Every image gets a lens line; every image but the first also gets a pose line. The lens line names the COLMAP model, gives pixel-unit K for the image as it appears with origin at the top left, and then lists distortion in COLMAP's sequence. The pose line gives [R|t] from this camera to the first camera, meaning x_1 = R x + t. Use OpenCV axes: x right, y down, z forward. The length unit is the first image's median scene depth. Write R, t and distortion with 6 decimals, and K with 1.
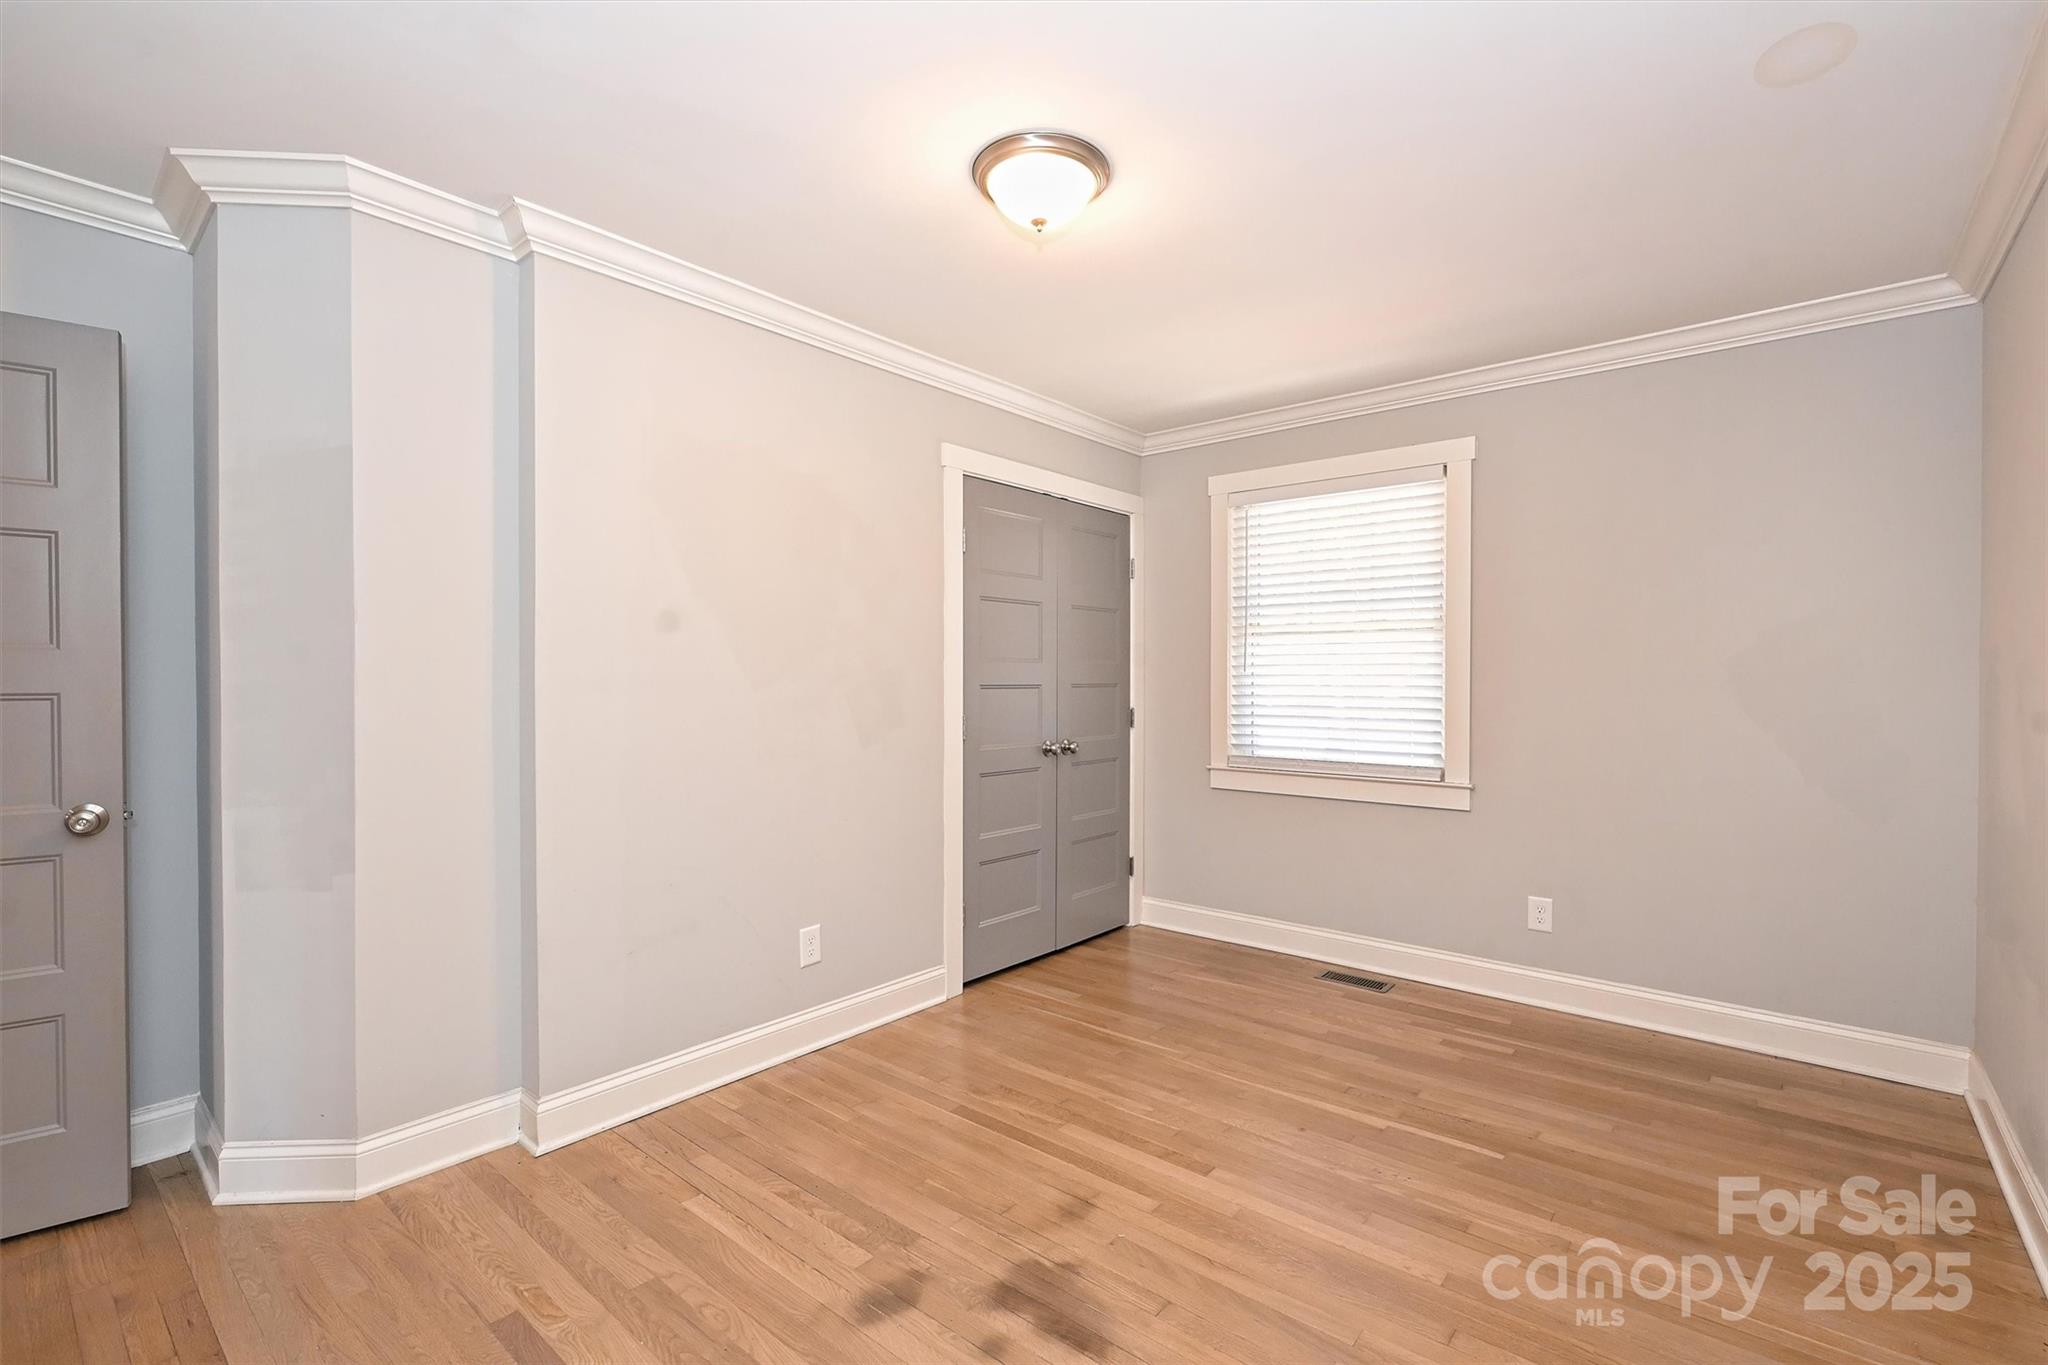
lens RADIAL K [[917.6, 0, 1004.2], [0, 917.6, 689.1], [0, 0, 1]] dist [-0.000792, -0.000245]
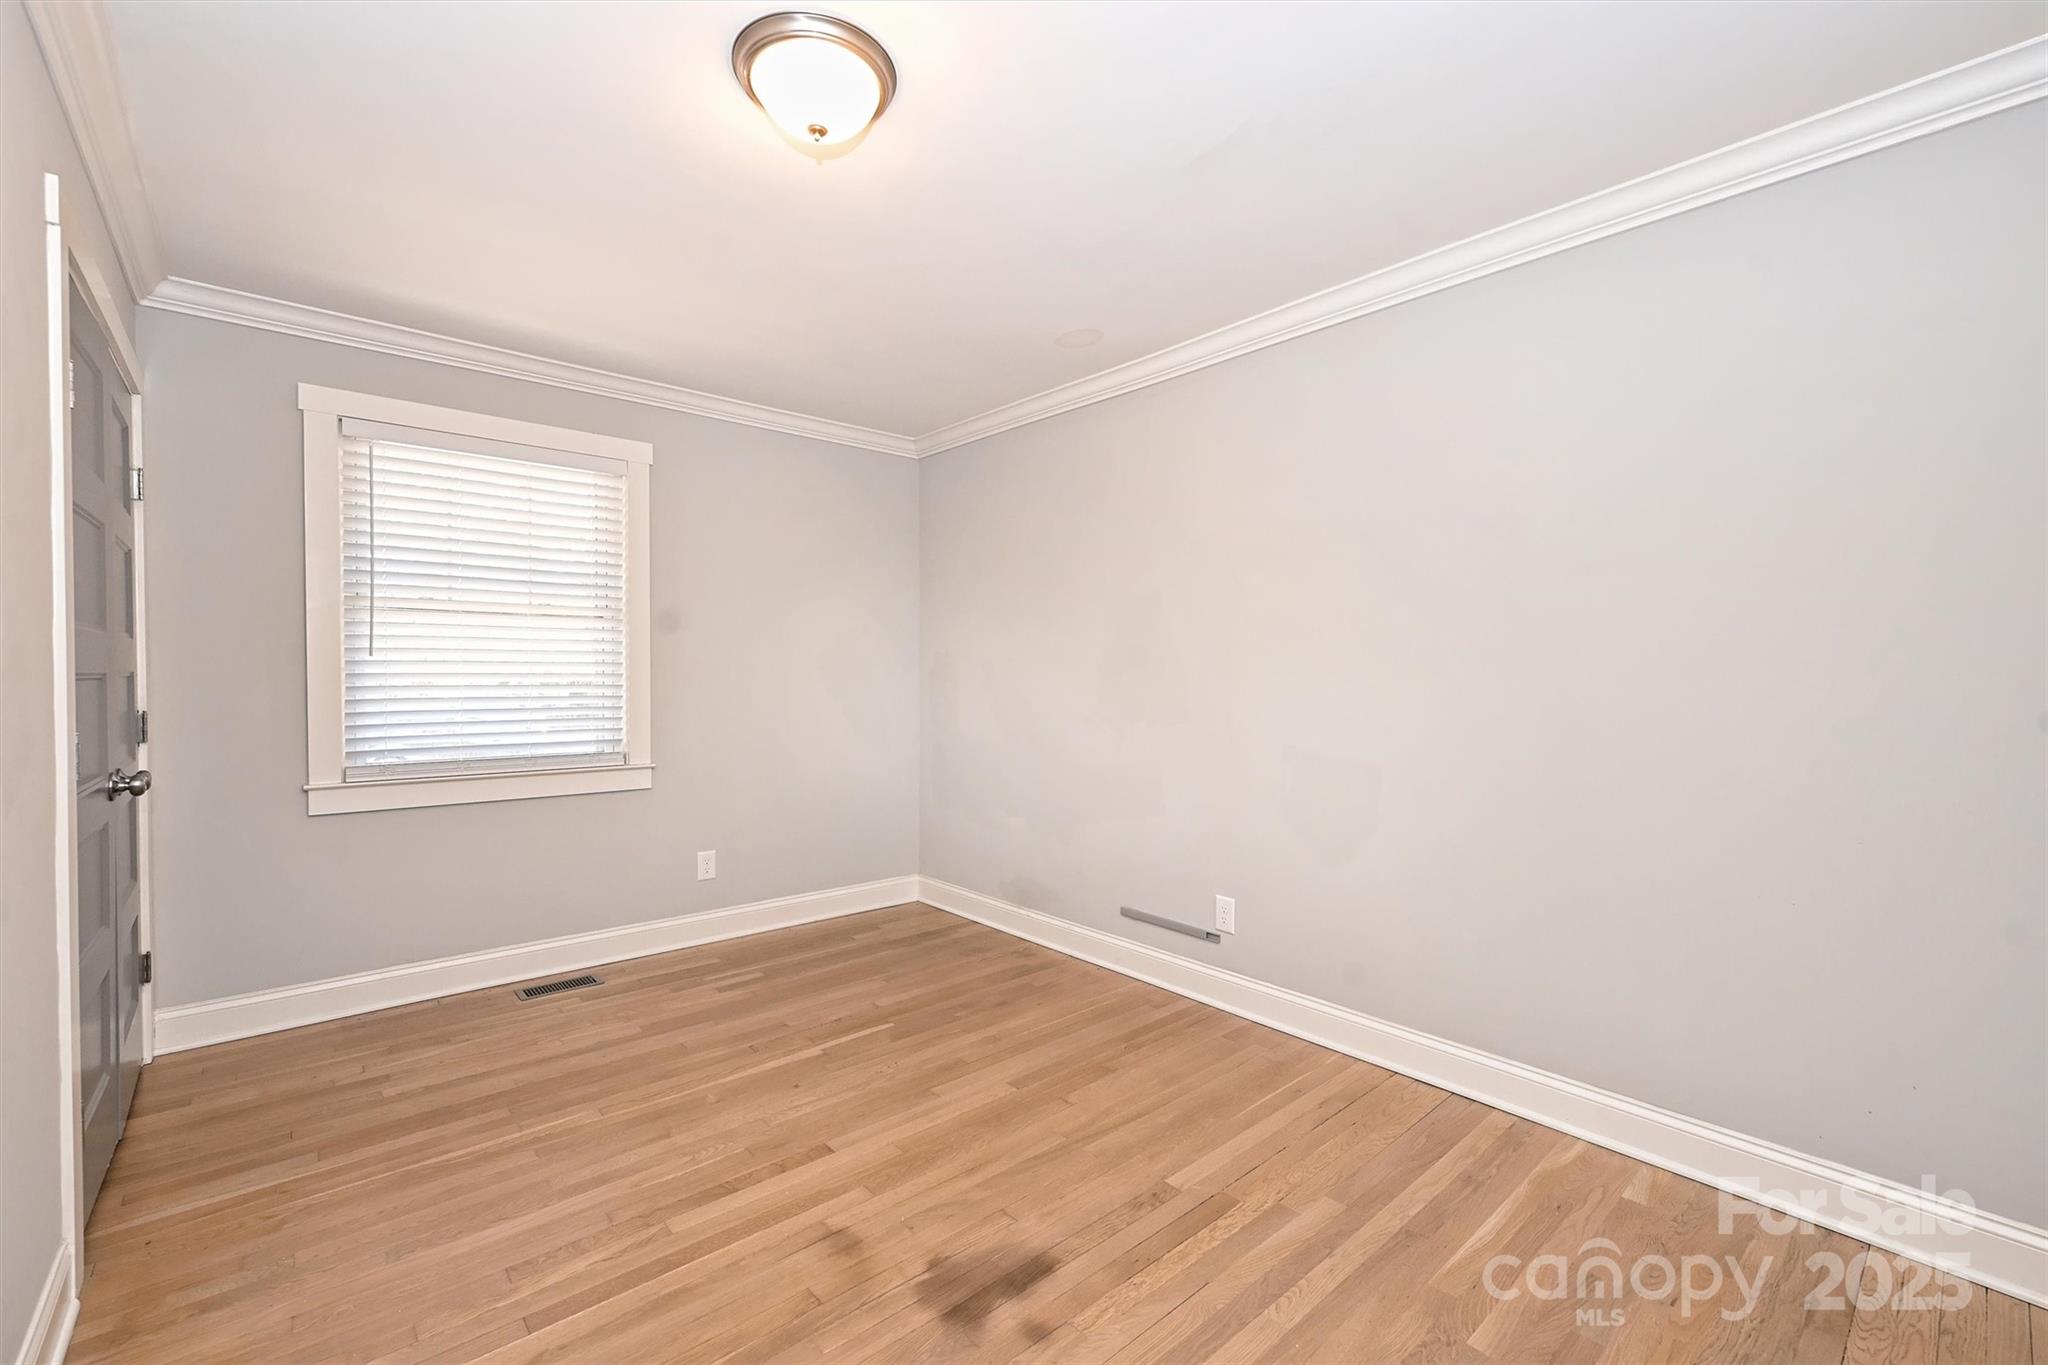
lens RADIAL K [[868.9, 0, 1024.0], [0, 868.9, 682.5], [0, 0, 1]] dist [0.001460, 0.000052]
pose [[0.136818, -0.012714, 0.990515, -0.502849], [0.008425, 0.999896, 0.011671, -0.000634], [-0.990560, 0.006748, 0.136911, 0.468468]]
